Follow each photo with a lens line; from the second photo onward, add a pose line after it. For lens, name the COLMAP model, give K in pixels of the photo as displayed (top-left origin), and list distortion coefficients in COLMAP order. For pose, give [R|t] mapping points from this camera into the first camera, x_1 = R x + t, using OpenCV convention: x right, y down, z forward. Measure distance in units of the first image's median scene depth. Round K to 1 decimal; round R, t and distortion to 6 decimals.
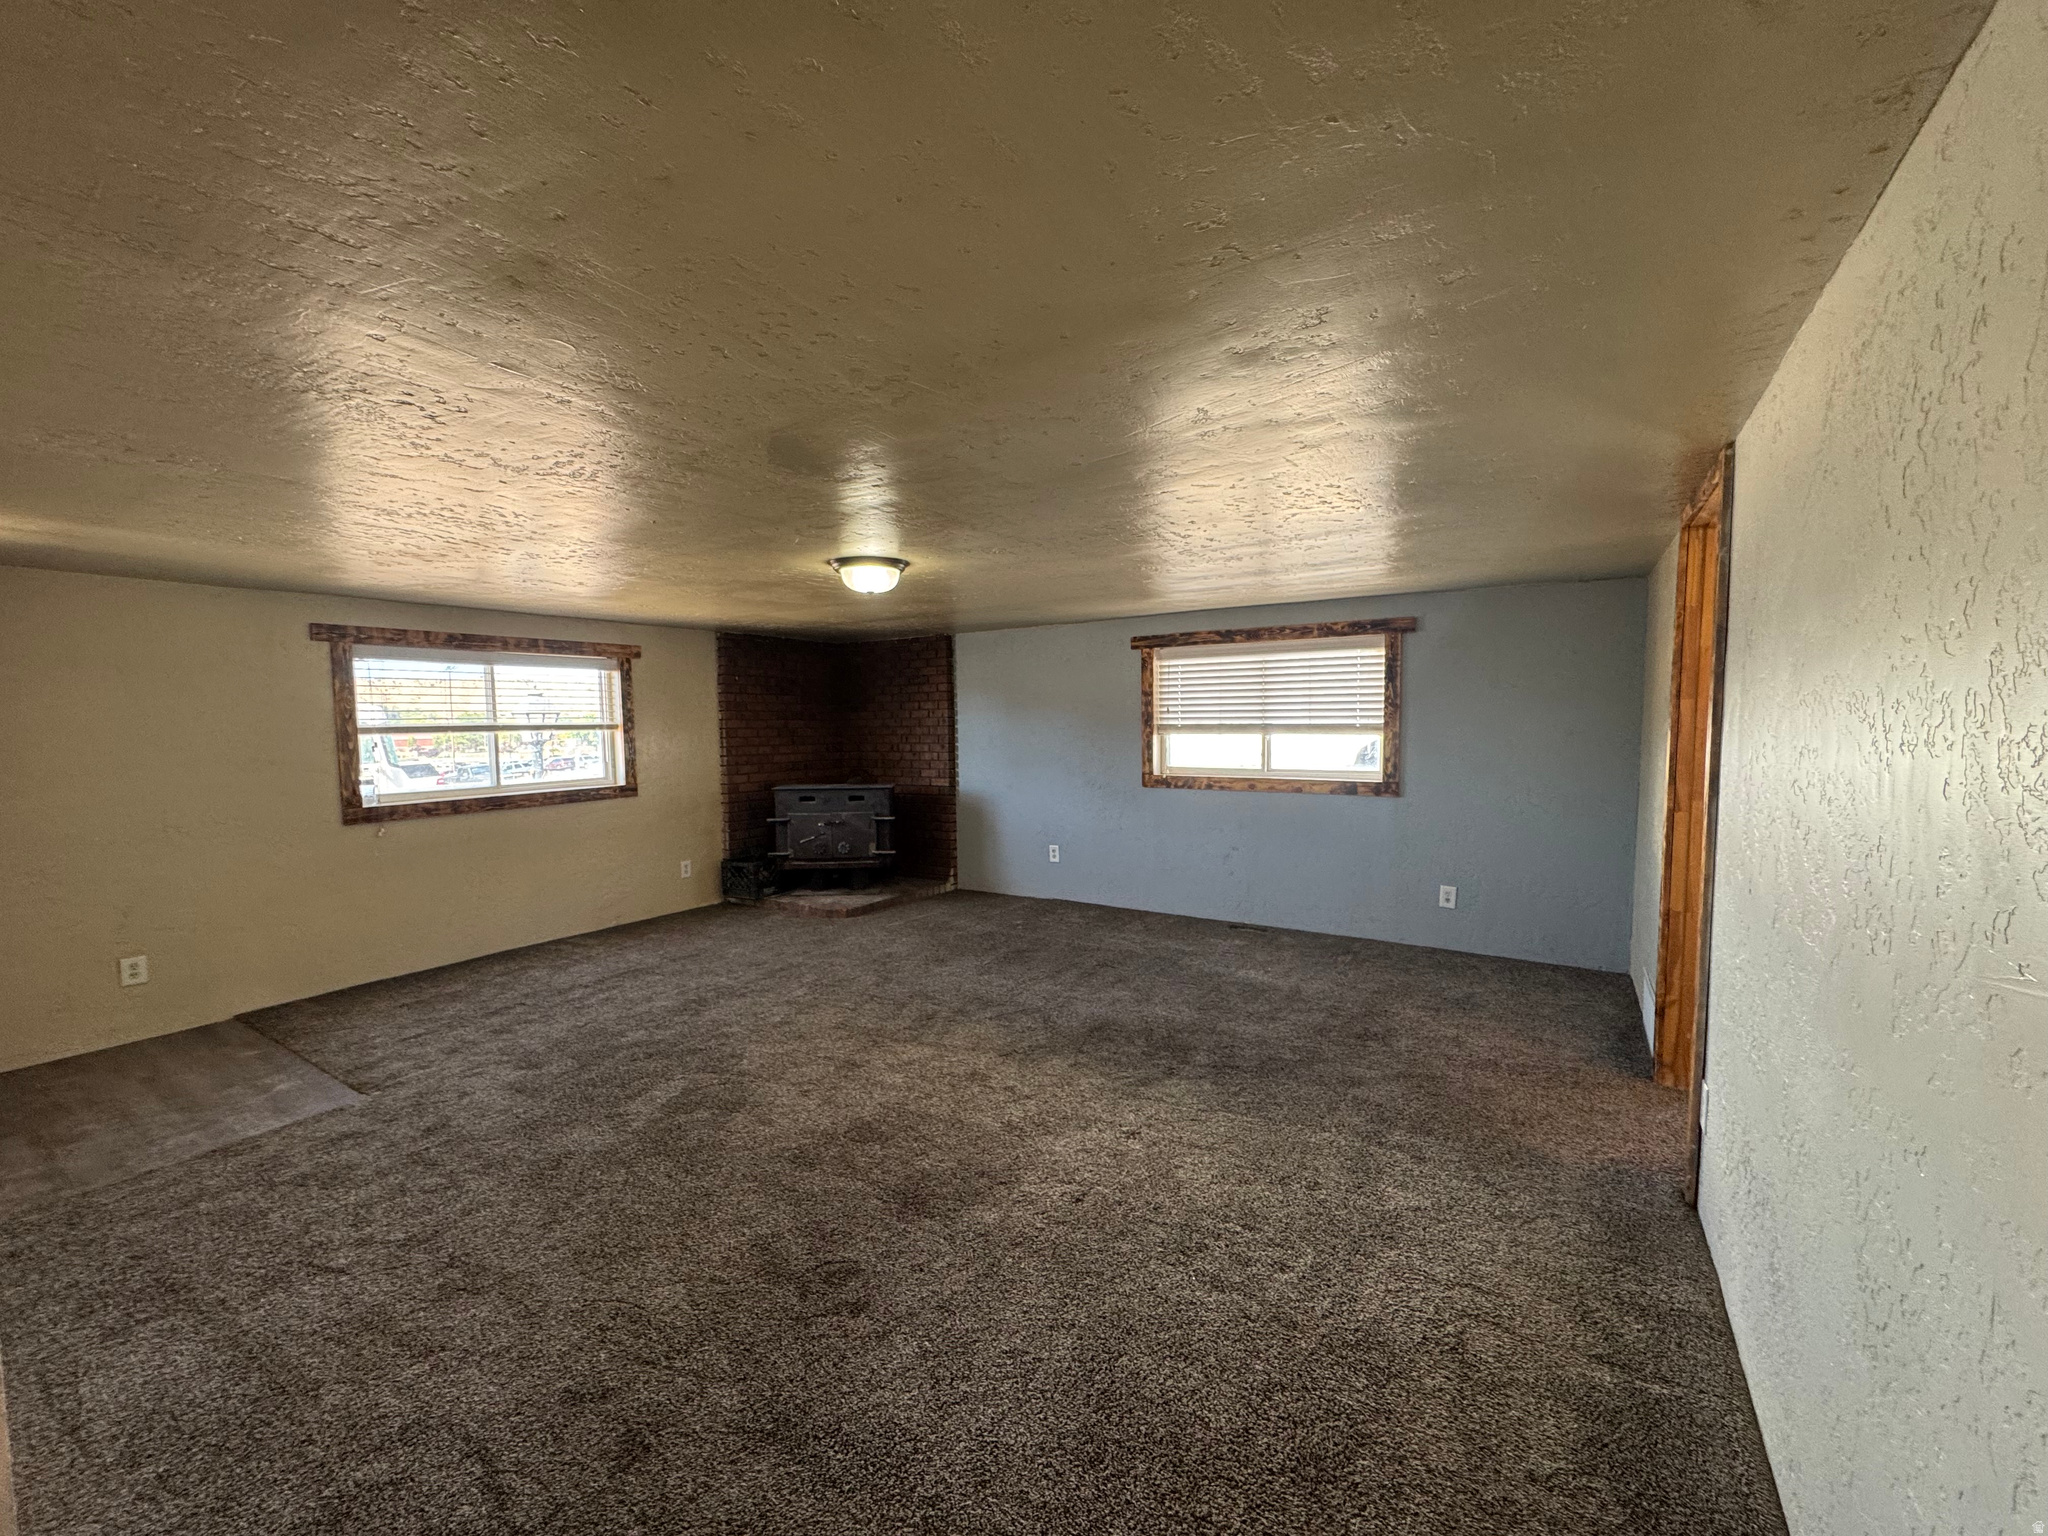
lens RADIAL K [[818.4, 0, 1022.1], [0, 818.4, 767.9], [0, 0, 1]] dist [-0.004384, 0.000858]
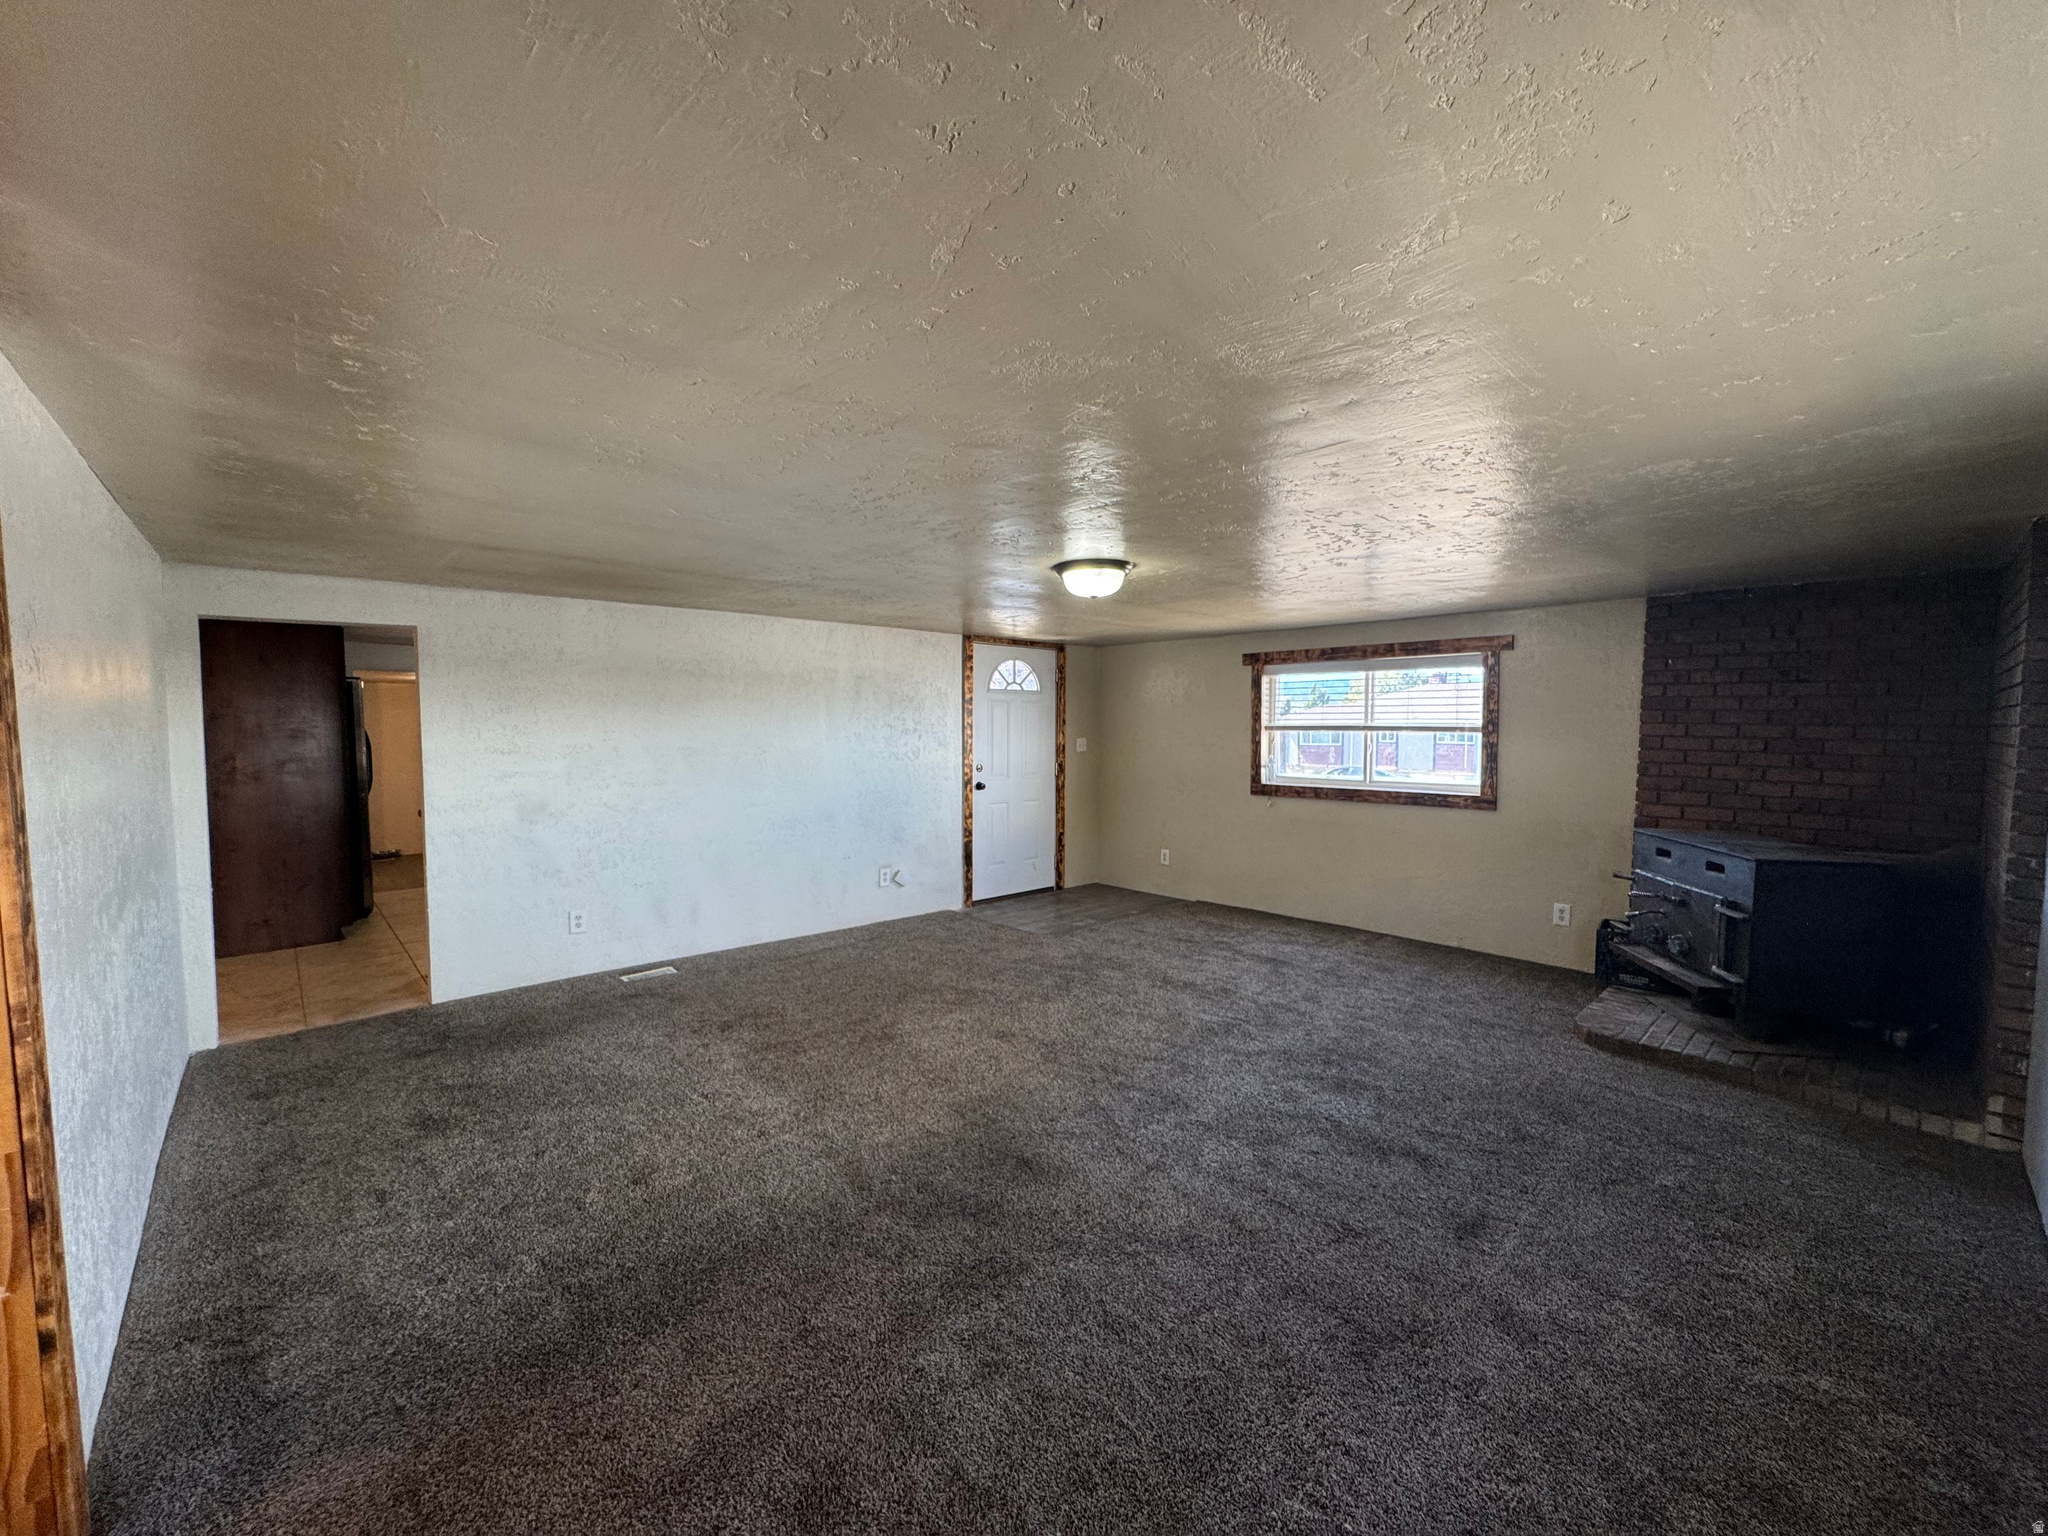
lens RADIAL K [[818.4, 0, 1022.1], [0, 818.4, 767.9], [0, 0, 1]] dist [-0.004384, 0.000858]
pose [[-0.239198, 0.069476, -0.968482, 0.563981], [-0.053785, 0.994957, 0.084659, -0.066073], [0.969480, 0.072340, -0.234255, 0.837418]]
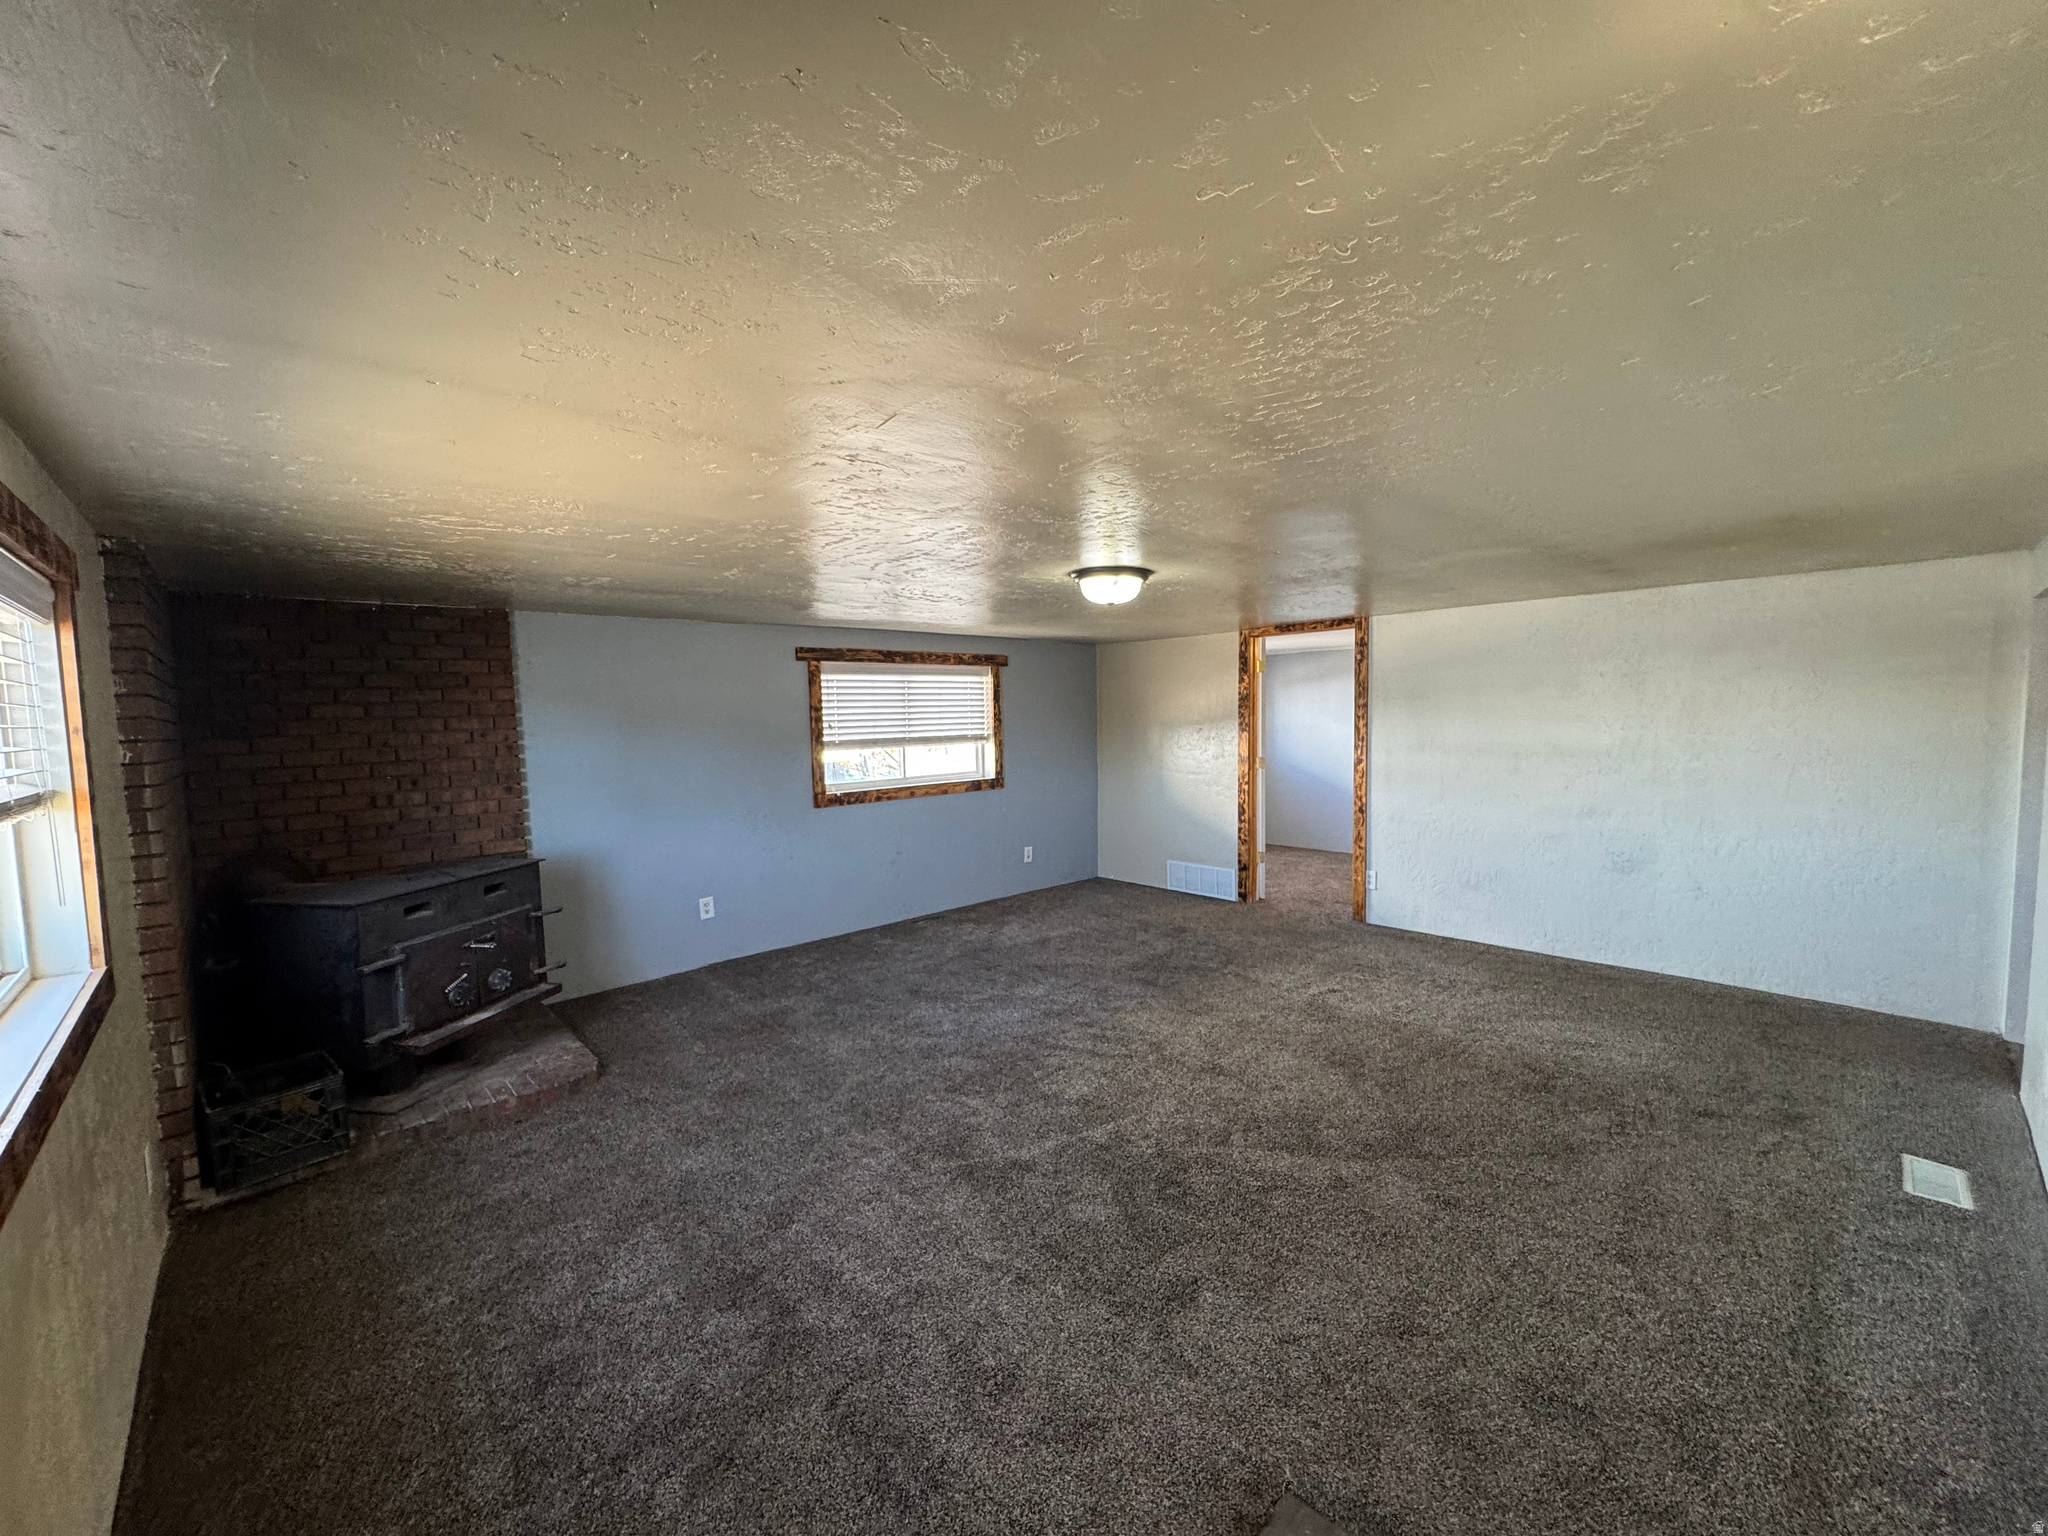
lens RADIAL K [[818.4, 0, 1022.1], [0, 818.4, 767.9], [0, 0, 1]] dist [-0.004384, 0.000858]
pose [[0.237336, -0.060564, 0.969538, -0.827679], [0.077245, 0.996071, 0.043312, -0.053062], [-0.968352, 0.064612, 0.241082, 0.638370]]
